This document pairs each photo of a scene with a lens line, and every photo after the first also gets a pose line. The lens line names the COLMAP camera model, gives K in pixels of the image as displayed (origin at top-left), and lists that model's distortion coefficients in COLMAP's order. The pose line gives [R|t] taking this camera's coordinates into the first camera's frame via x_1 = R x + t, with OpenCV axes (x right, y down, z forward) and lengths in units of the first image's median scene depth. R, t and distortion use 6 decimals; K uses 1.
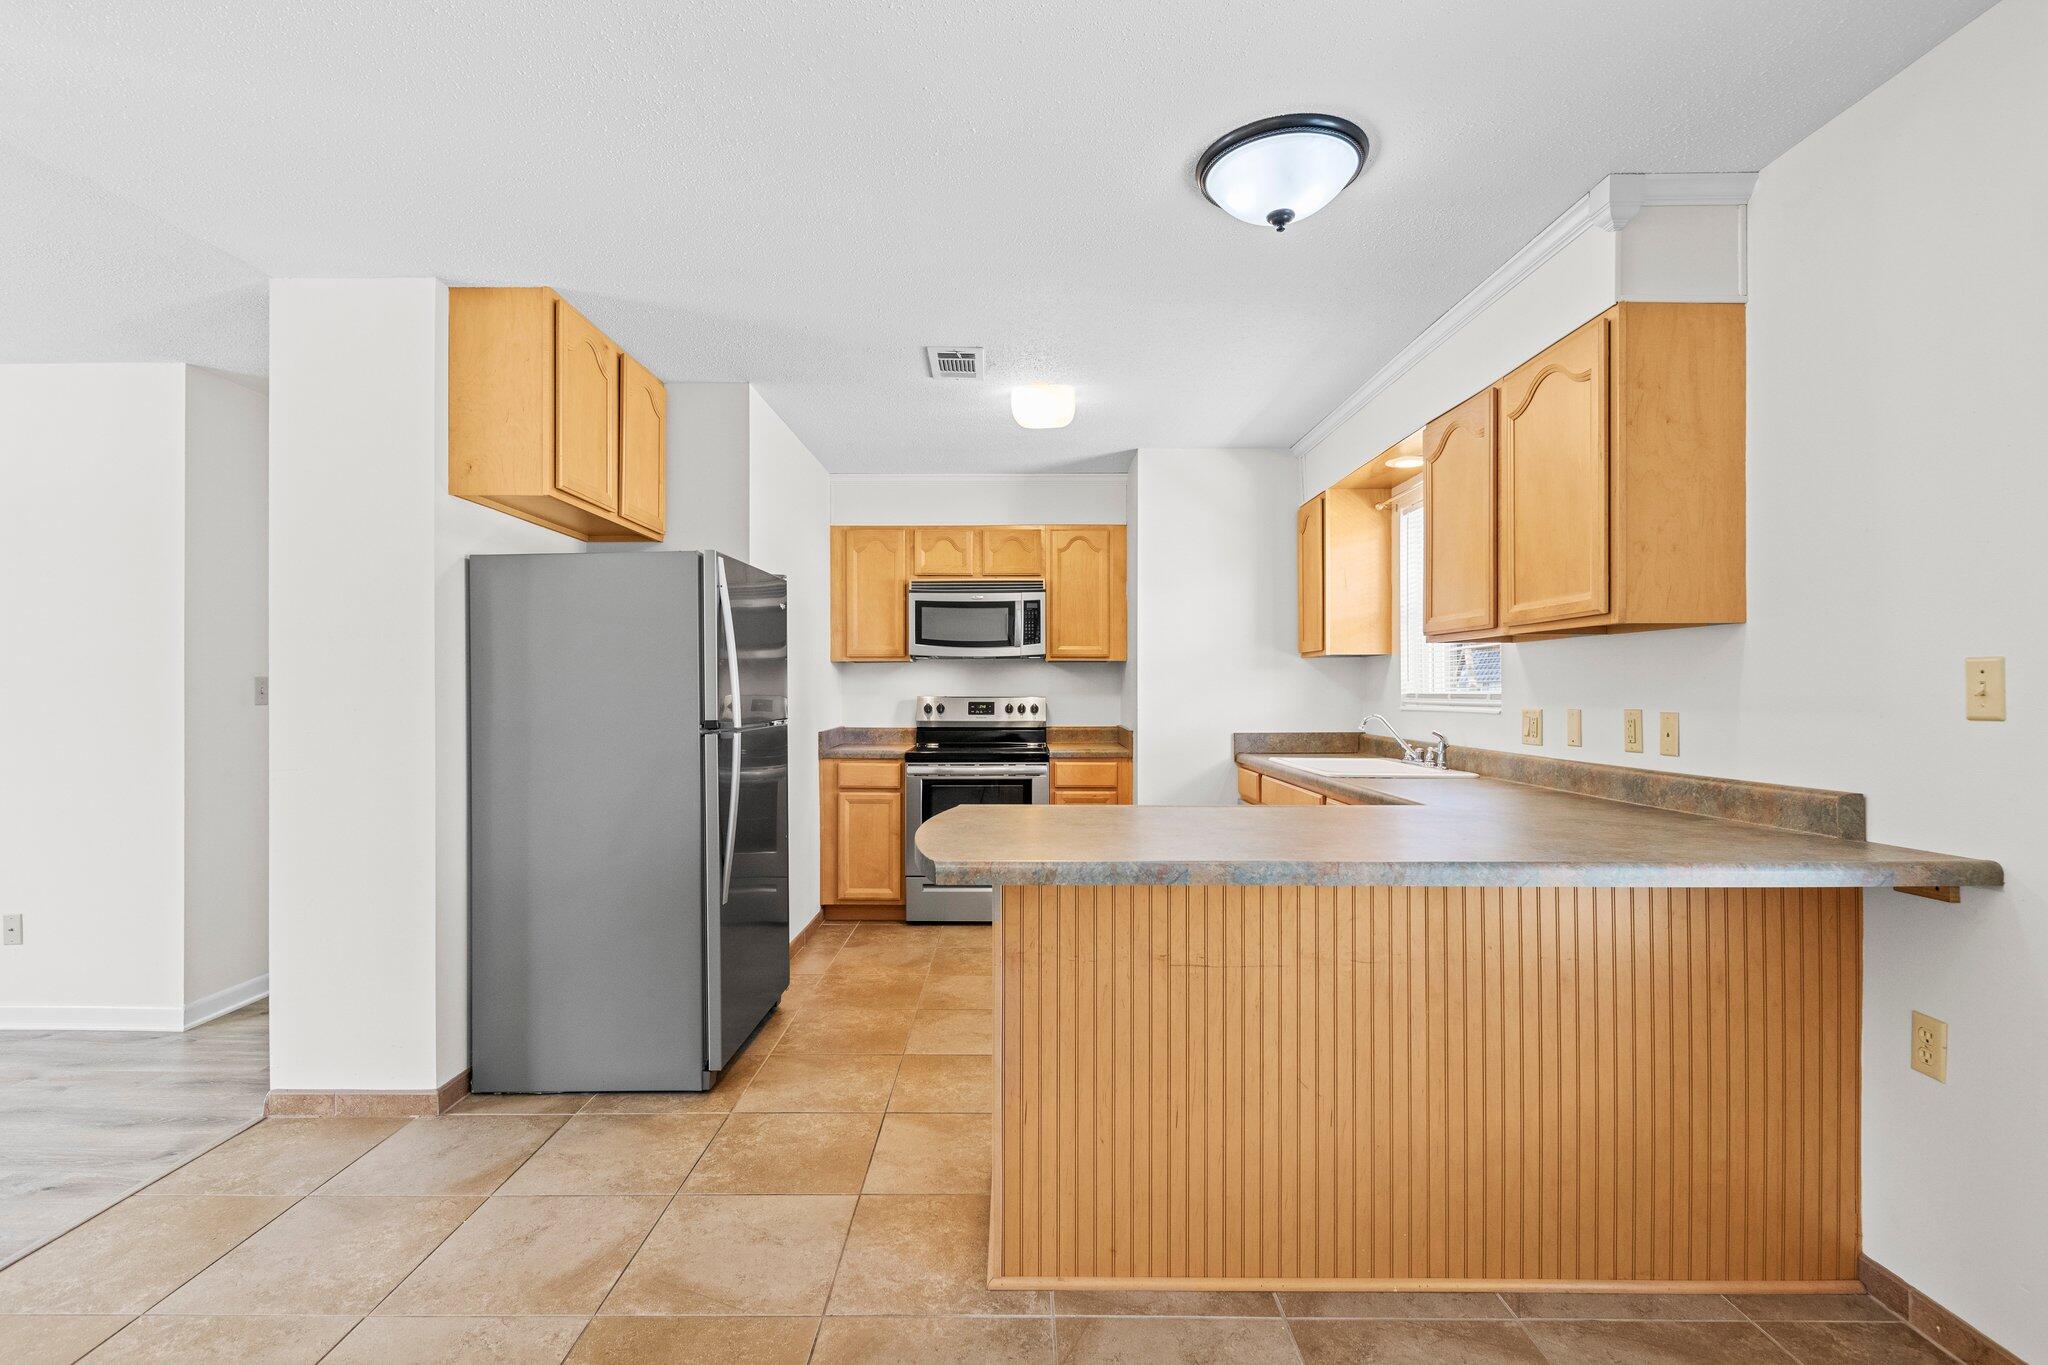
lens RADIAL K [[960.0, 0, 1007.0], [0, 960.0, 687.2], [0, 0, 1]] dist [0.020140, -0.014005]
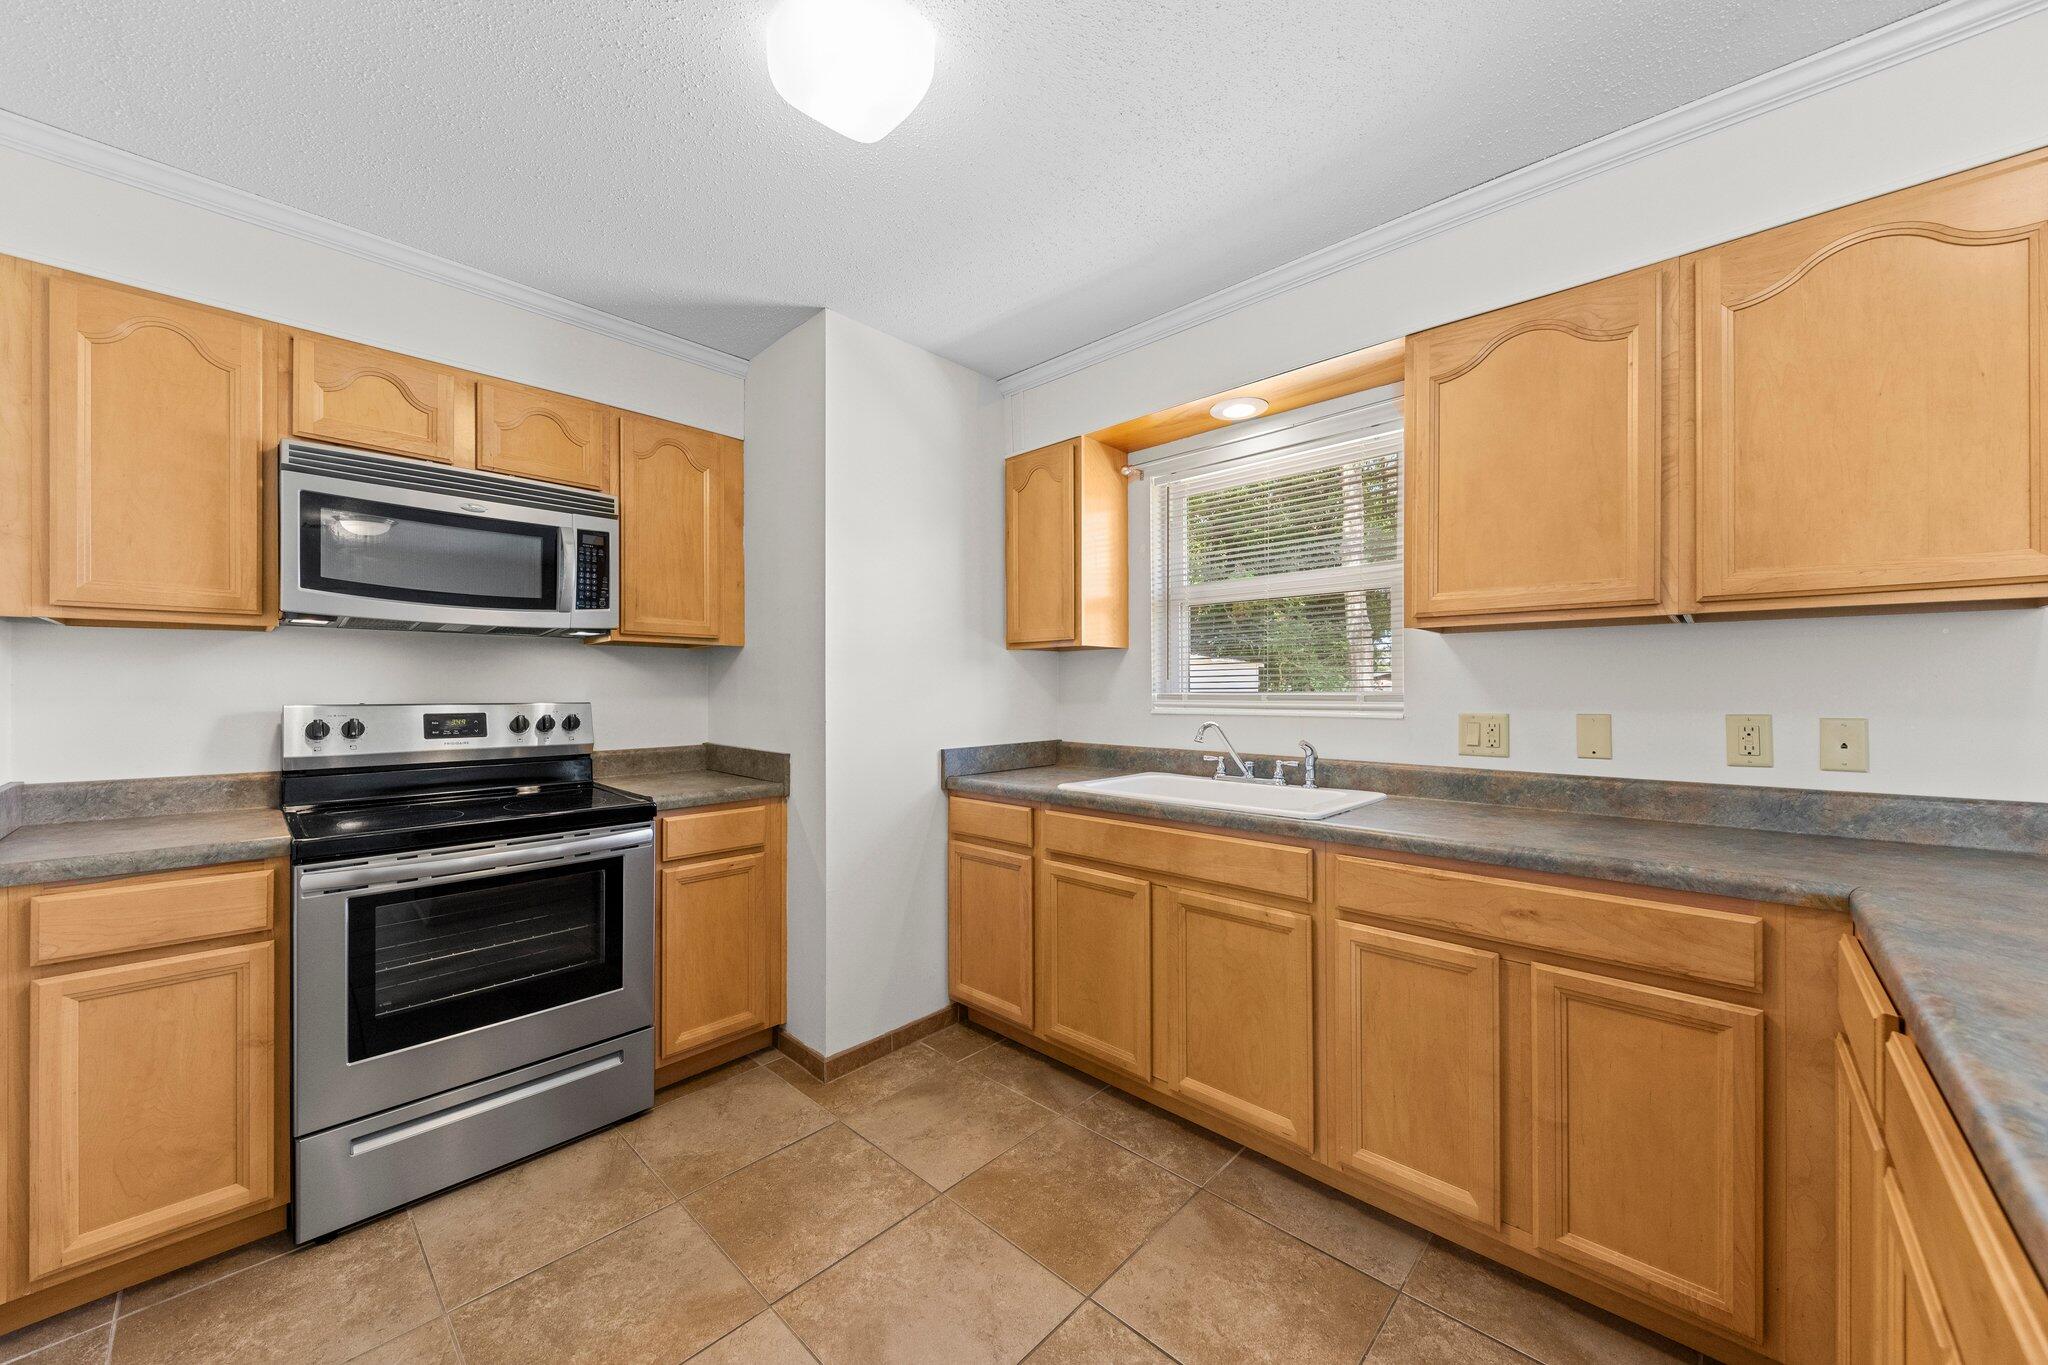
lens RADIAL K [[734.3, 0, 1017.9], [0, 734.3, 688.2], [0, 0, 1]] dist [0.005876, -0.004896]
pose [[0.681973, 0.001005, 0.731377, -0.208984], [-0.001690, 0.999999, 0.000202, 0.001716], [-0.731376, -0.001374, 0.681973, 0.929751]]
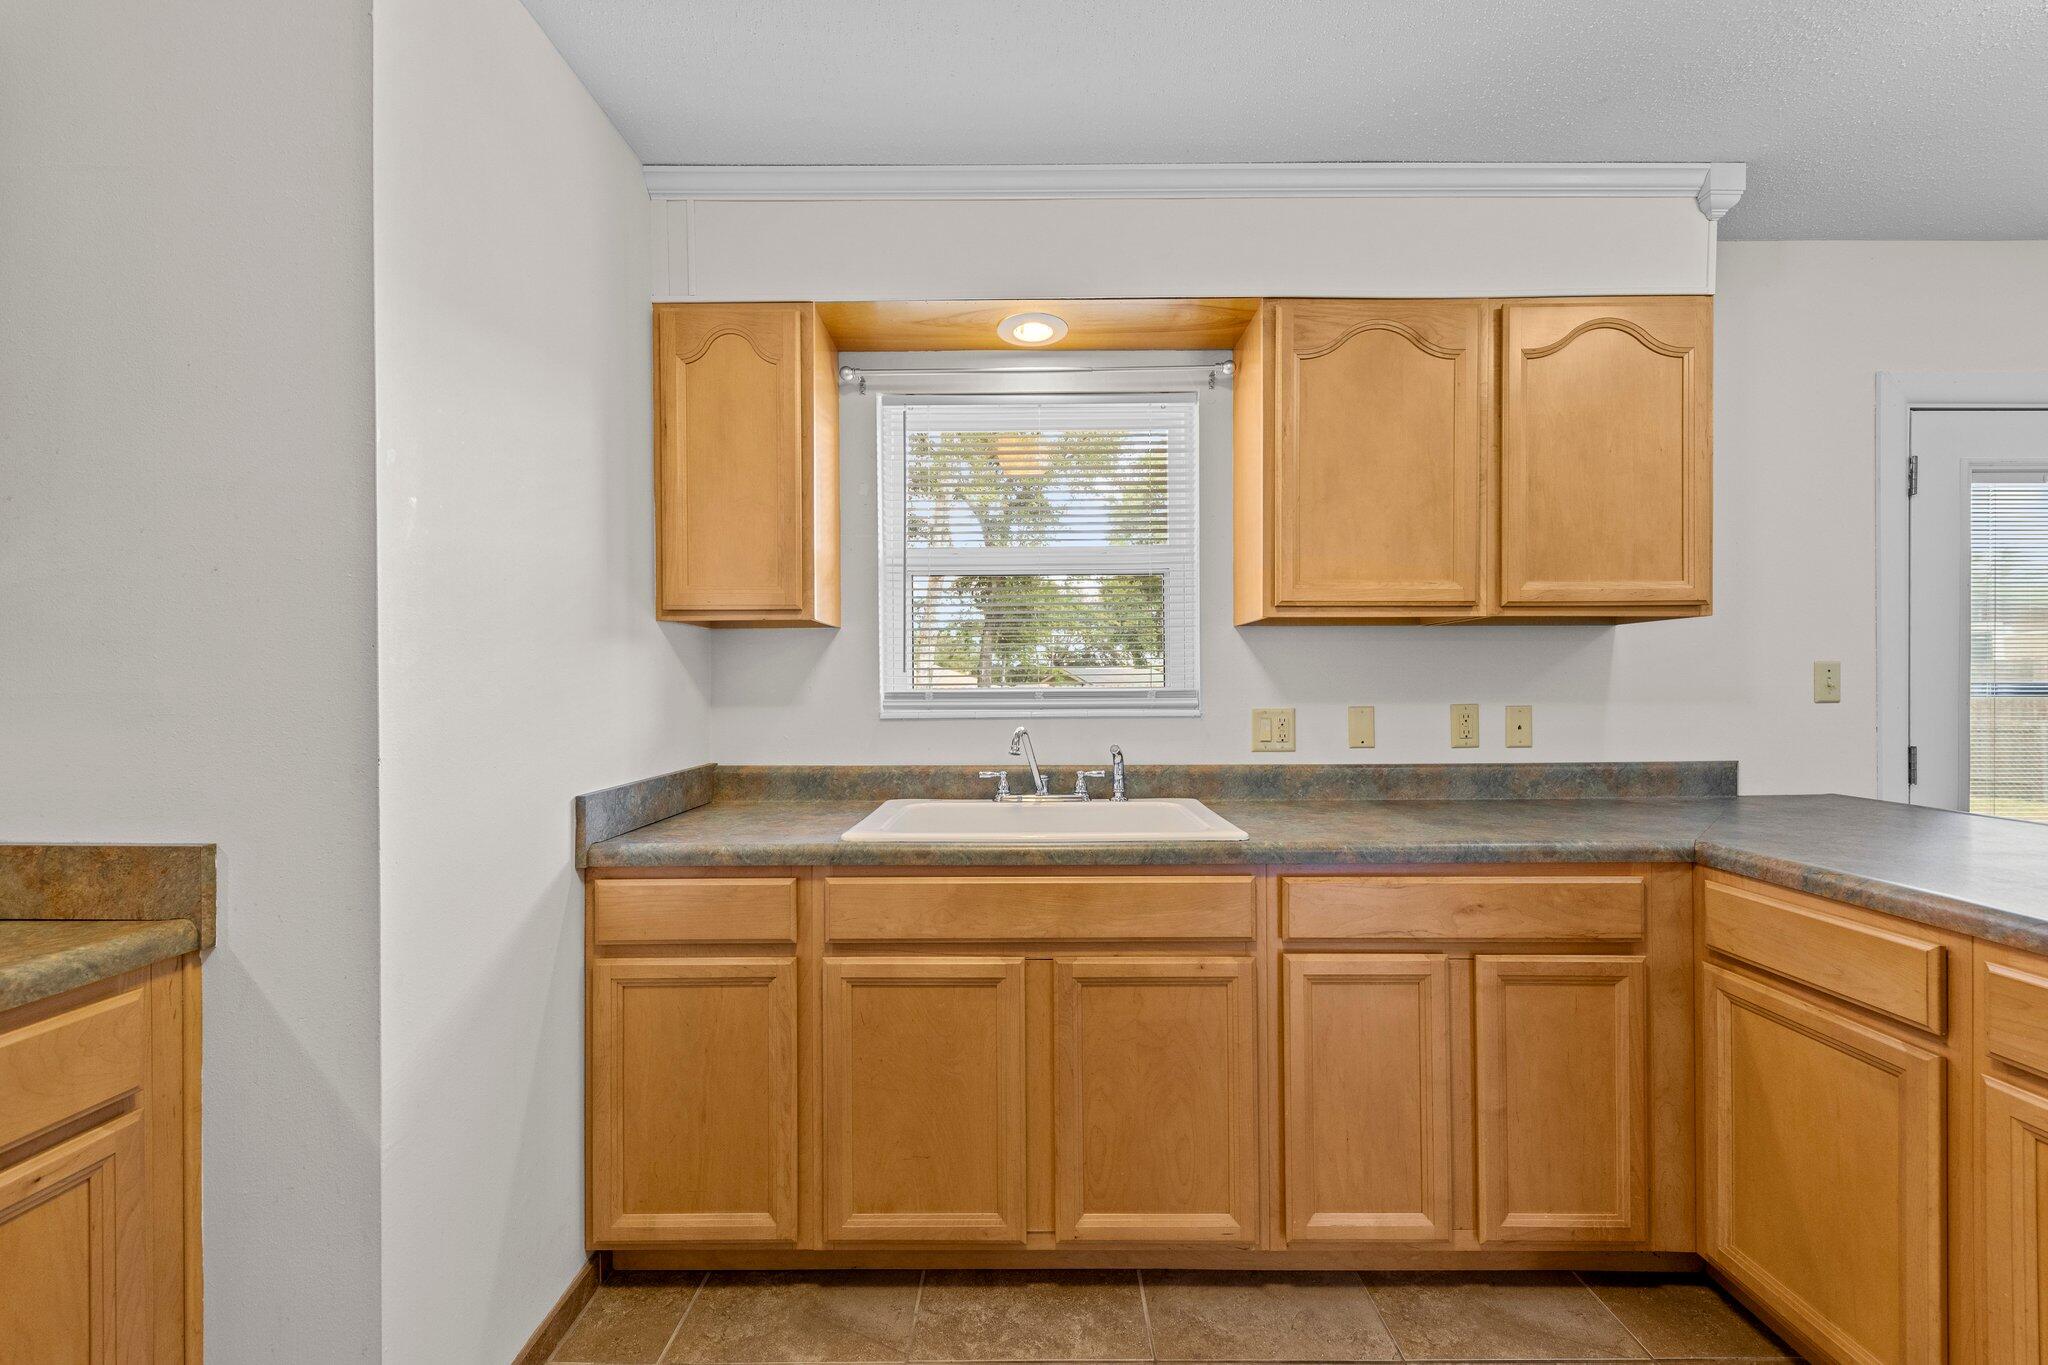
lens RADIAL K [[802.5, 0, 1024.1], [0, 802.5, 687.3], [0, 0, 1]] dist [0.008171, -0.000504]
pose [[-0.005353, -0.000429, 0.999986, -0.150843], [0.001223, 0.999999, 0.000436, 0.004643], [-0.999985, 0.001225, -0.005353, 1.313603]]
